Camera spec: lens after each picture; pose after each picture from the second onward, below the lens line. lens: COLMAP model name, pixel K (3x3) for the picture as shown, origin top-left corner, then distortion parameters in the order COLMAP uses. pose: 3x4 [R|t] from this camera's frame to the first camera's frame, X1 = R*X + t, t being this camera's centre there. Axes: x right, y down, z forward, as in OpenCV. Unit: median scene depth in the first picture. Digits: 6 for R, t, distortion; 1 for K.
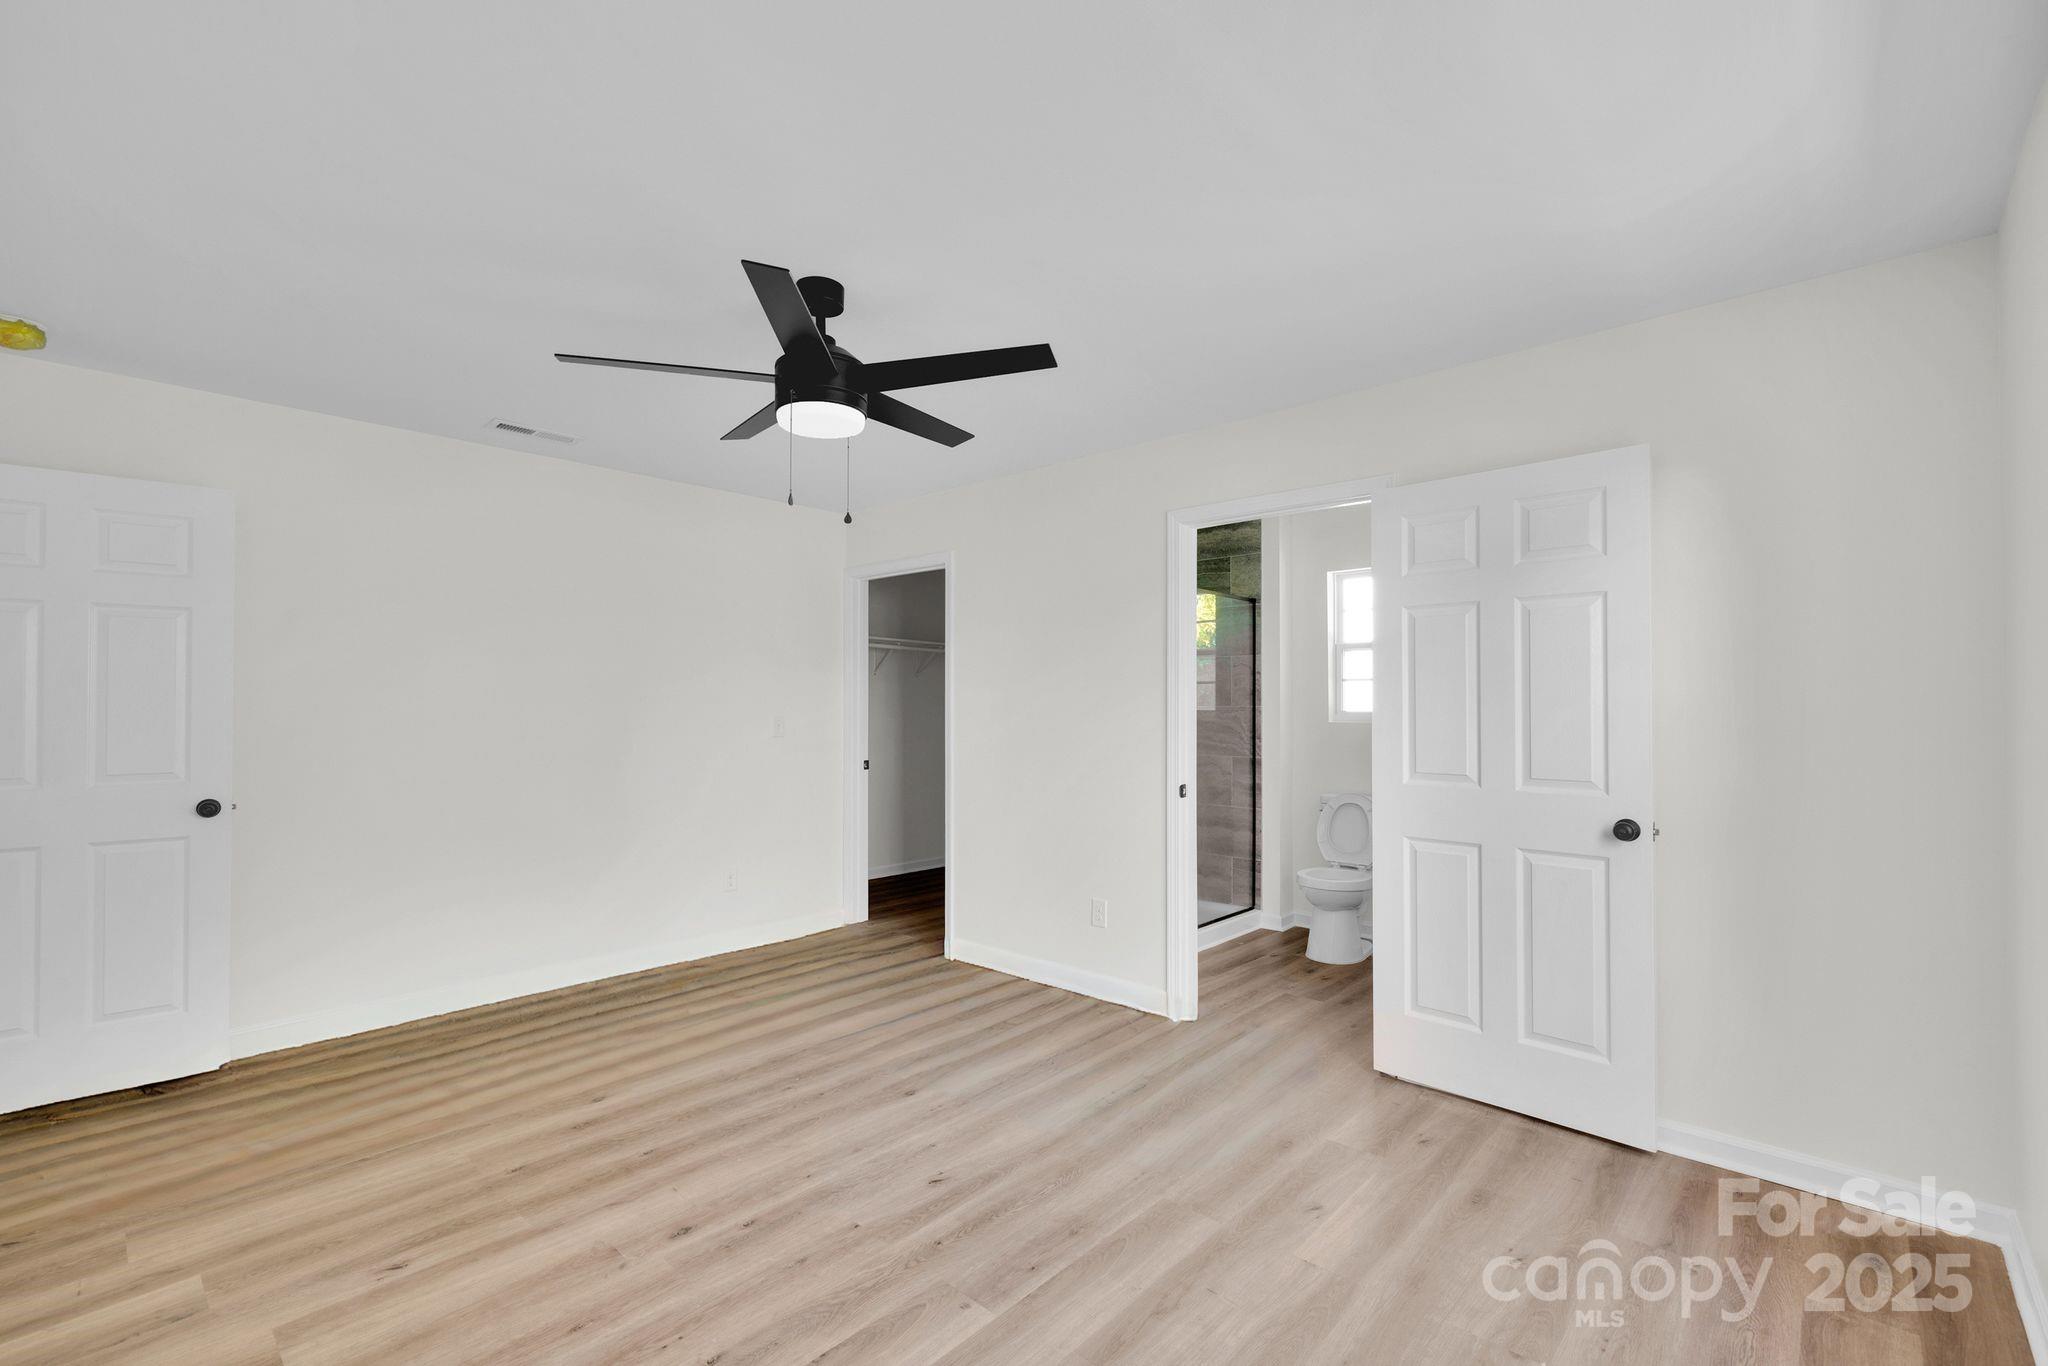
lens RADIAL K [[892.0, 0, 1001.8], [0, 892.0, 705.3], [0, 0, 1]] dist [-0.001095, 0.000782]
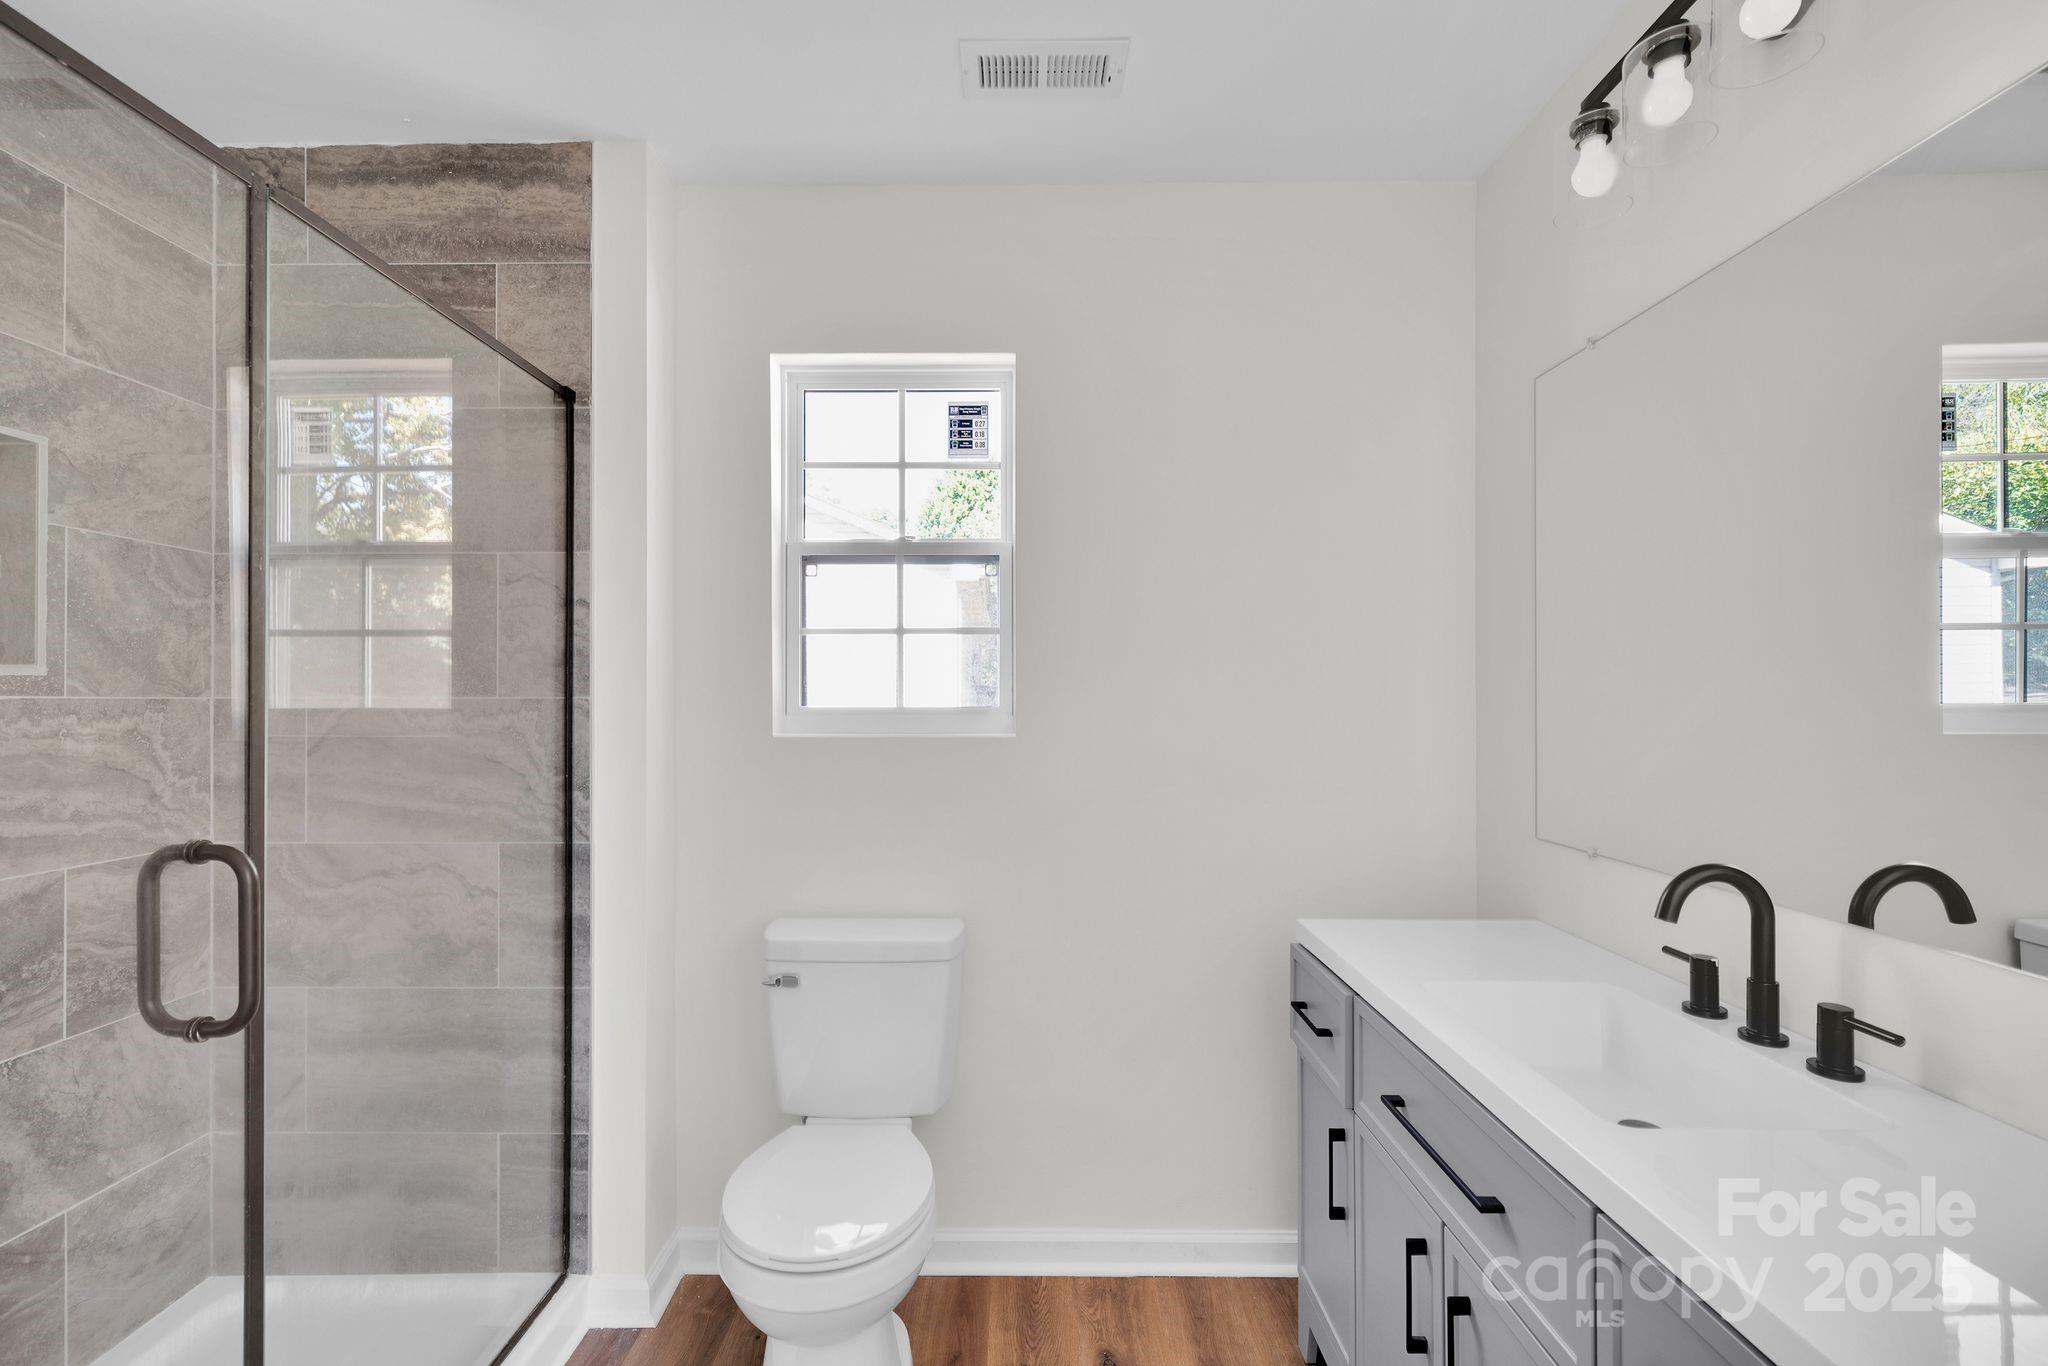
lens RADIAL K [[898.8, 0, 1013.5], [0, 898.8, 692.9], [0, 0, 1]] dist [-0.004202, 0.000119]
pose [[0.729662, 0.003881, 0.683797, 0.171927], [0.000093, 0.999983, -0.005775, 0.001471], [-0.683808, 0.004277, 0.729649, 0.633138]]
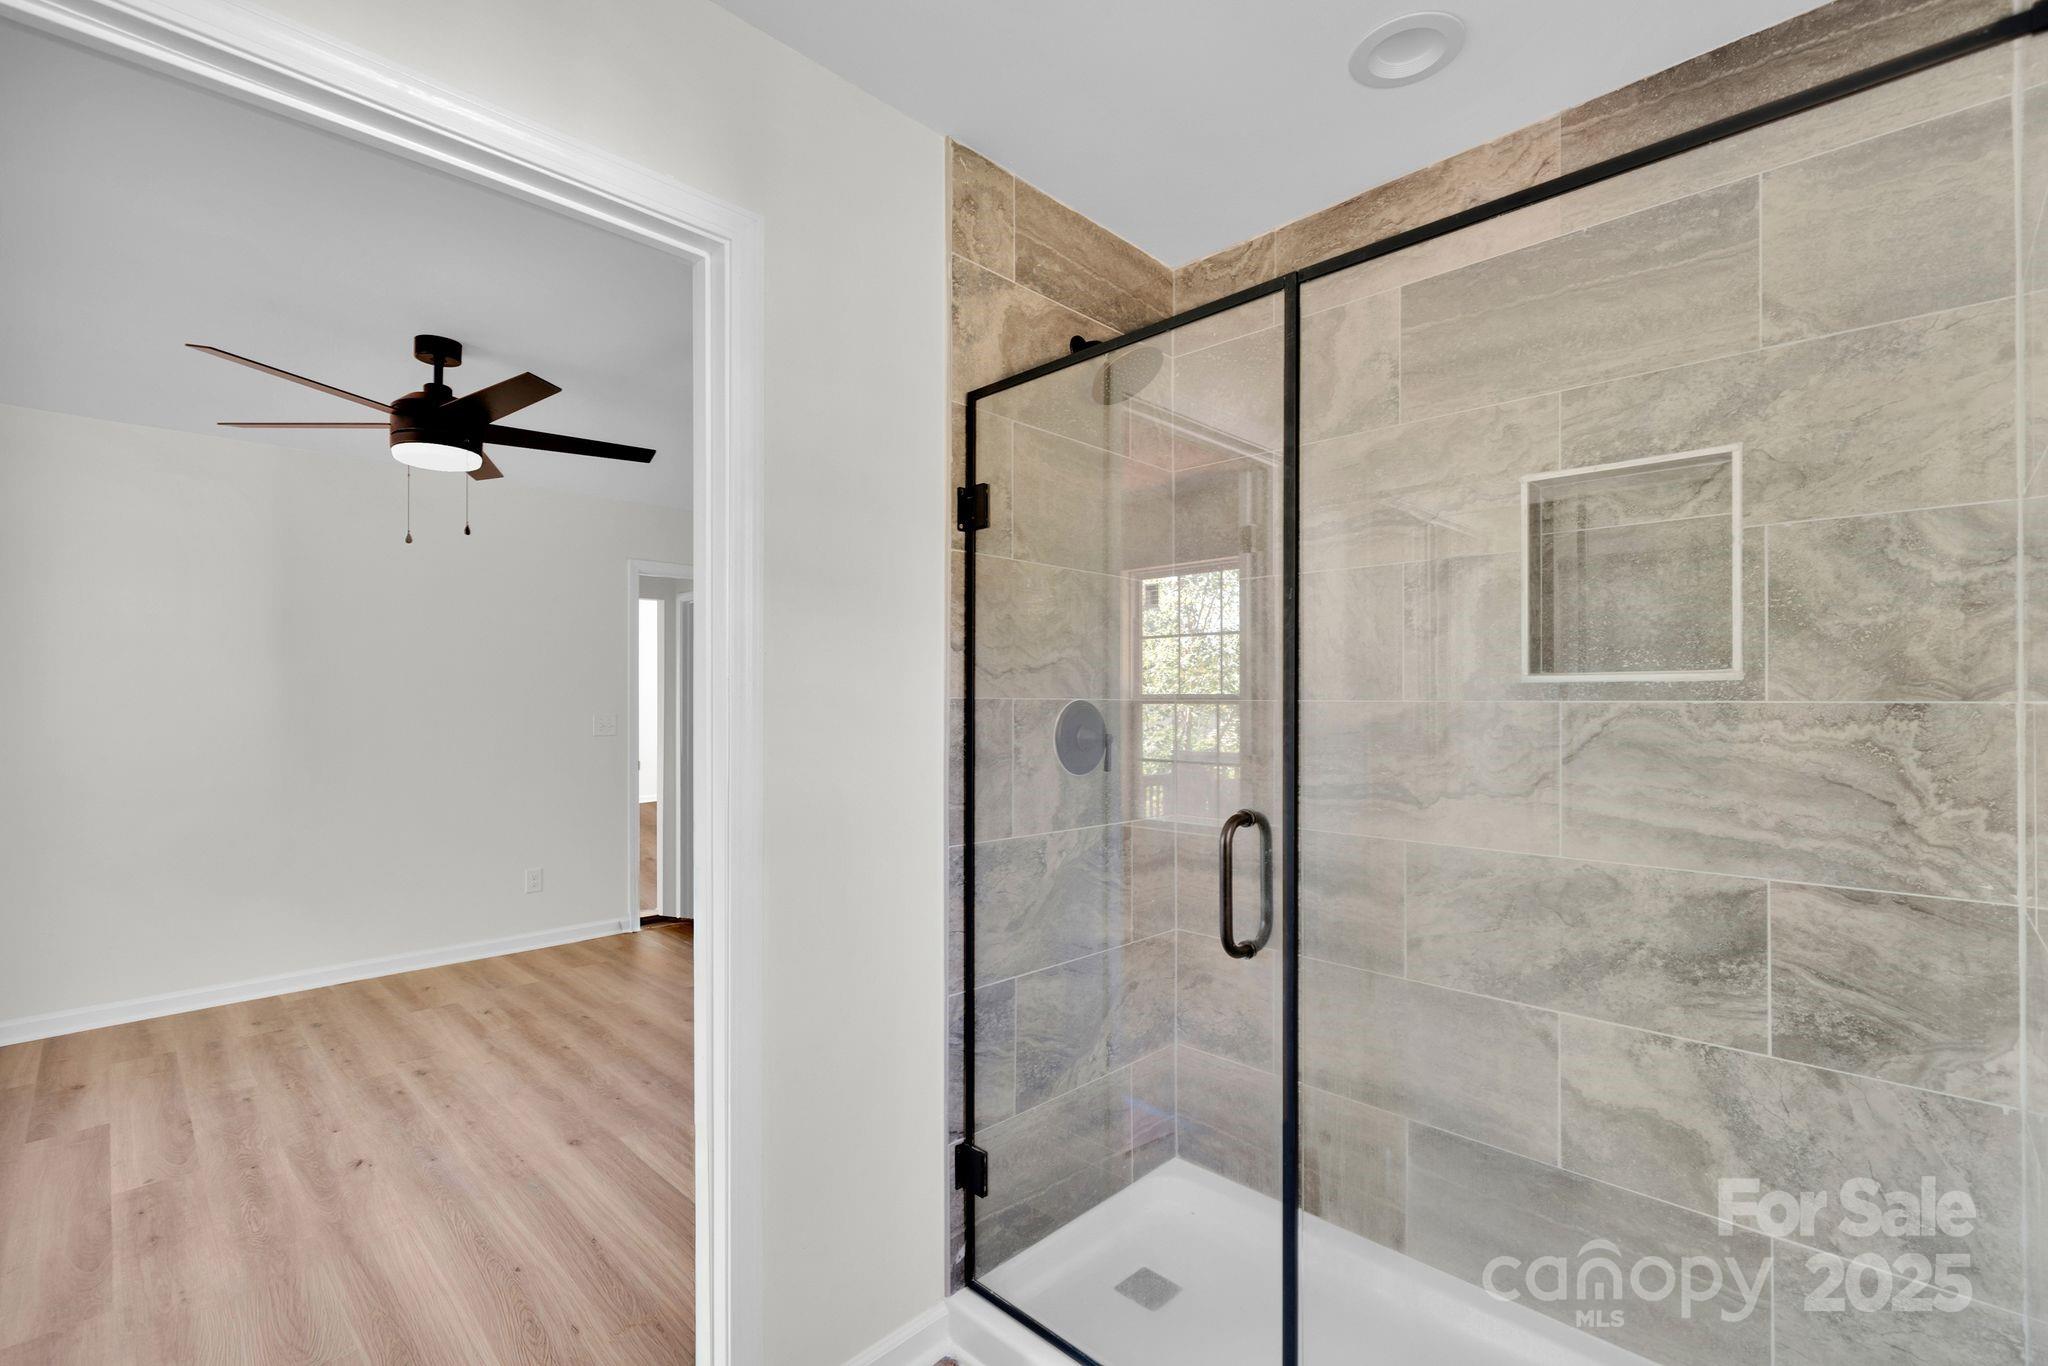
lens RADIAL K [[898.8, 0, 1013.5], [0, 898.8, 692.9], [0, 0, 1]] dist [-0.004202, 0.000119]
pose [[-0.016614, -0.008228, -0.999828, 0.450486], [0.002739, 0.999962, -0.008274, -0.000008], [0.999858, -0.002876, -0.016591, 0.838726]]
